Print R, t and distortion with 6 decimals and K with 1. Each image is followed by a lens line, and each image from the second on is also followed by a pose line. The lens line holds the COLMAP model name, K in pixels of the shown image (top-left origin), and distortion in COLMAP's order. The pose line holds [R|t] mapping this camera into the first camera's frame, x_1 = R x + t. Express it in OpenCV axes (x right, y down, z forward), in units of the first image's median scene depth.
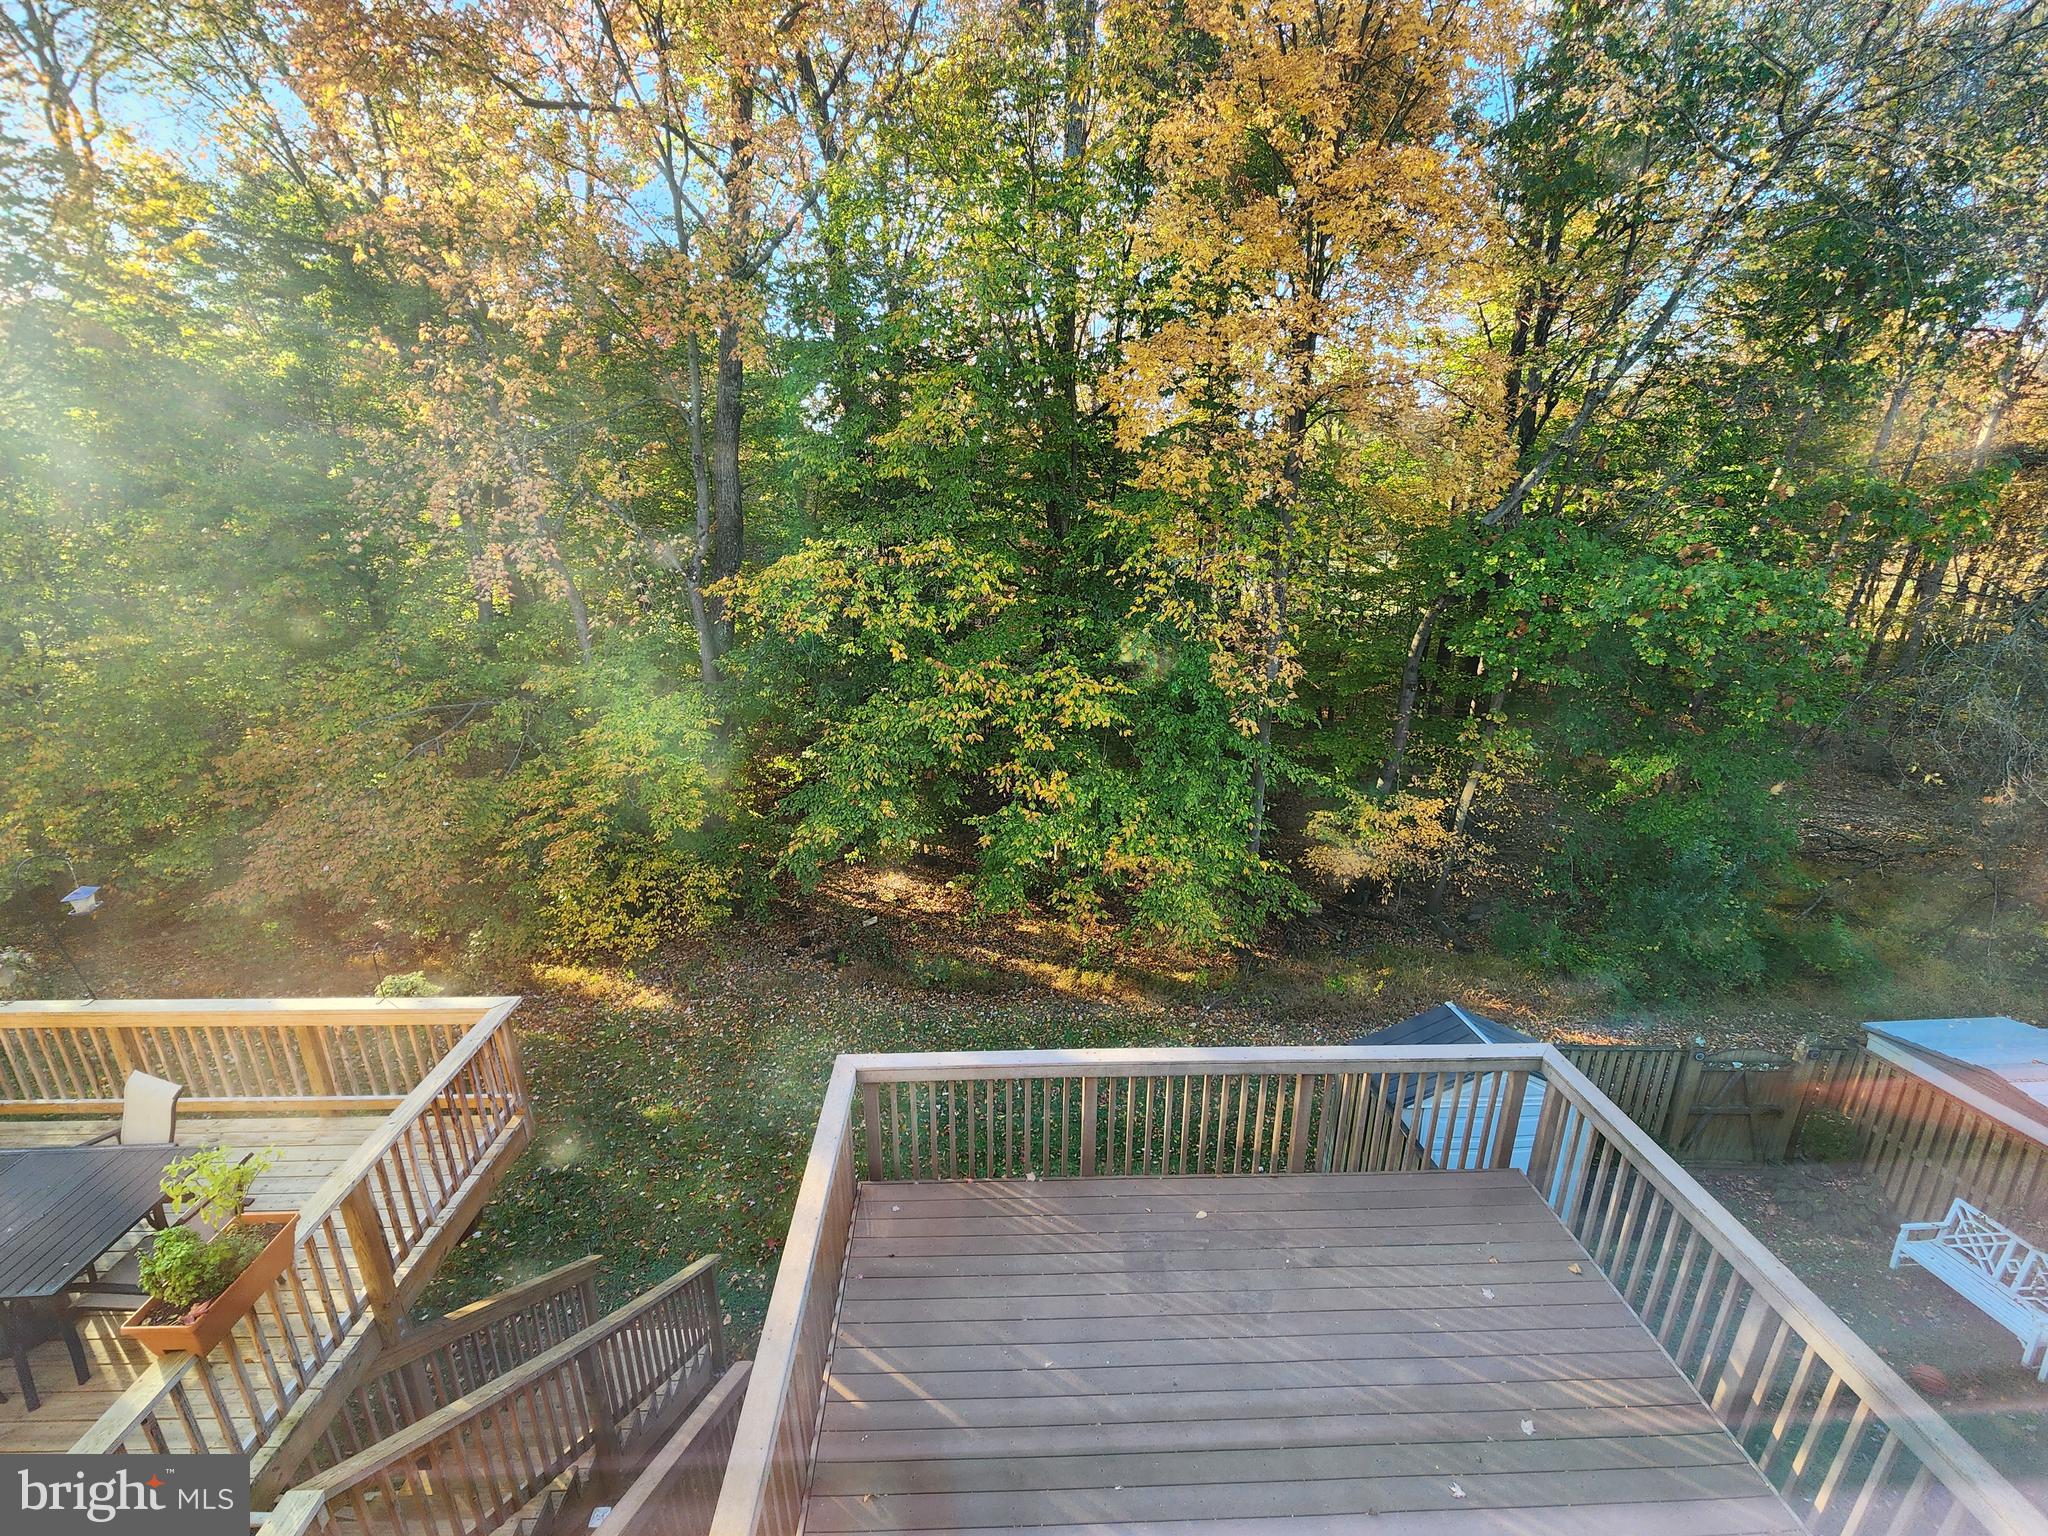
lens RADIAL K [[842.7, 0, 1015.6], [0, 842.7, 764.9], [0, 0, 1]] dist [0.002181, -0.002700]
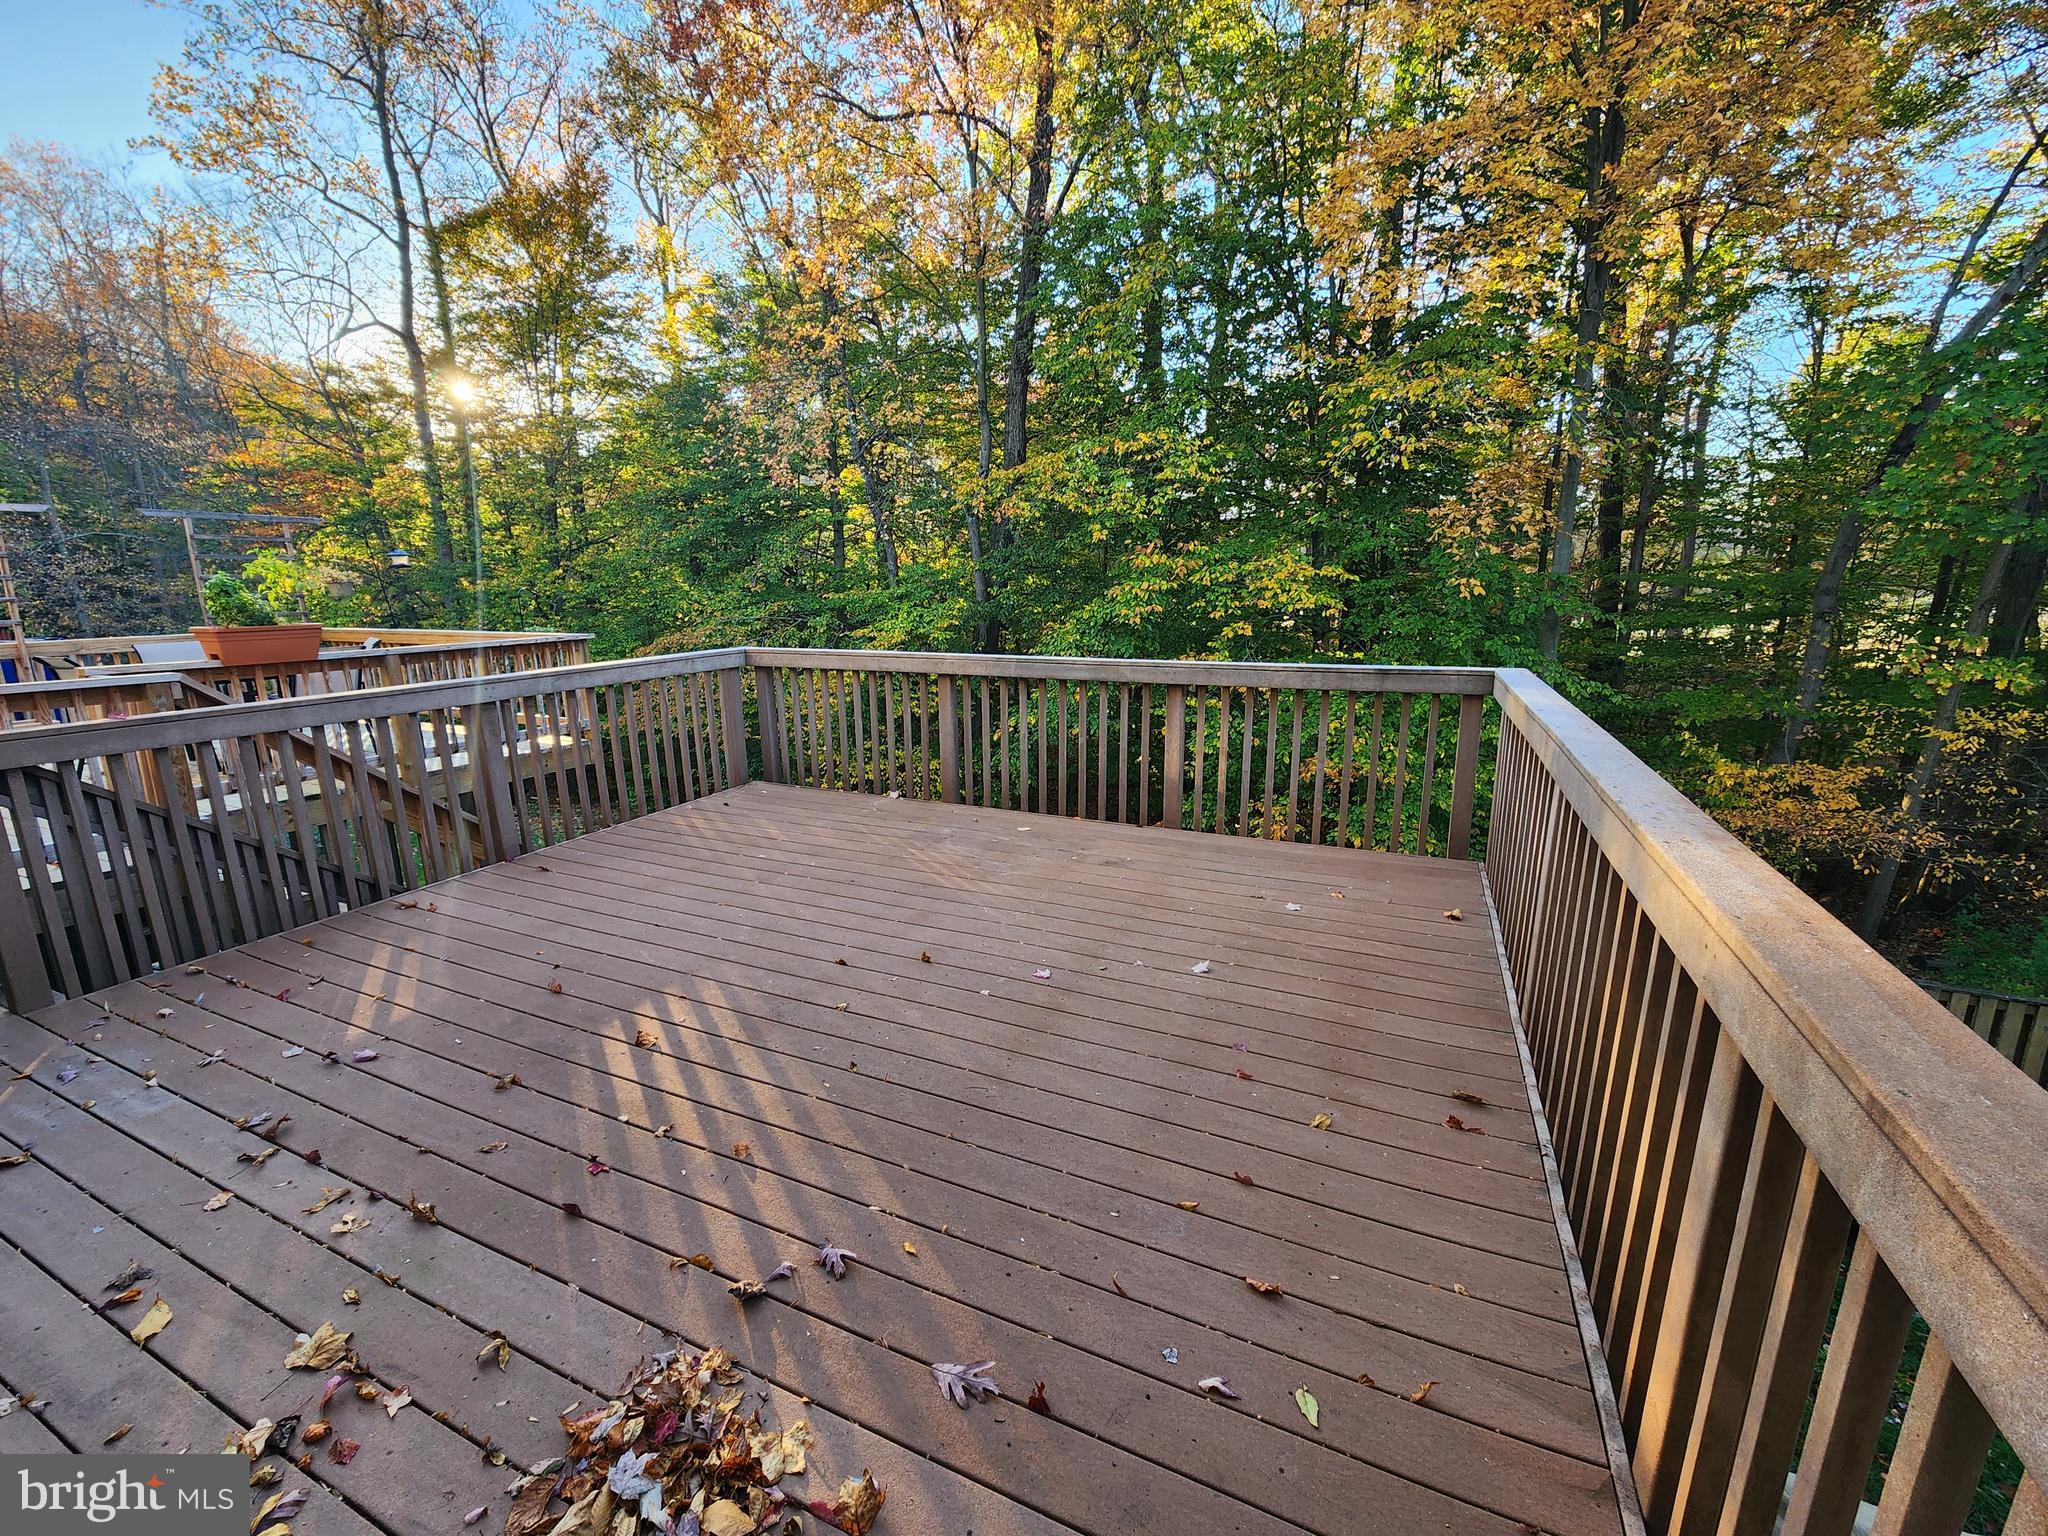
lens RADIAL K [[842.7, 0, 1015.6], [0, 842.7, 764.9], [0, 0, 1]] dist [0.002181, -0.002700]
pose [[0.890734, 0.080692, -0.447305, 0.263416], [-0.120605, 0.990798, -0.061429, 0.230017], [0.438232, 0.108664, 0.892270, 0.093197]]
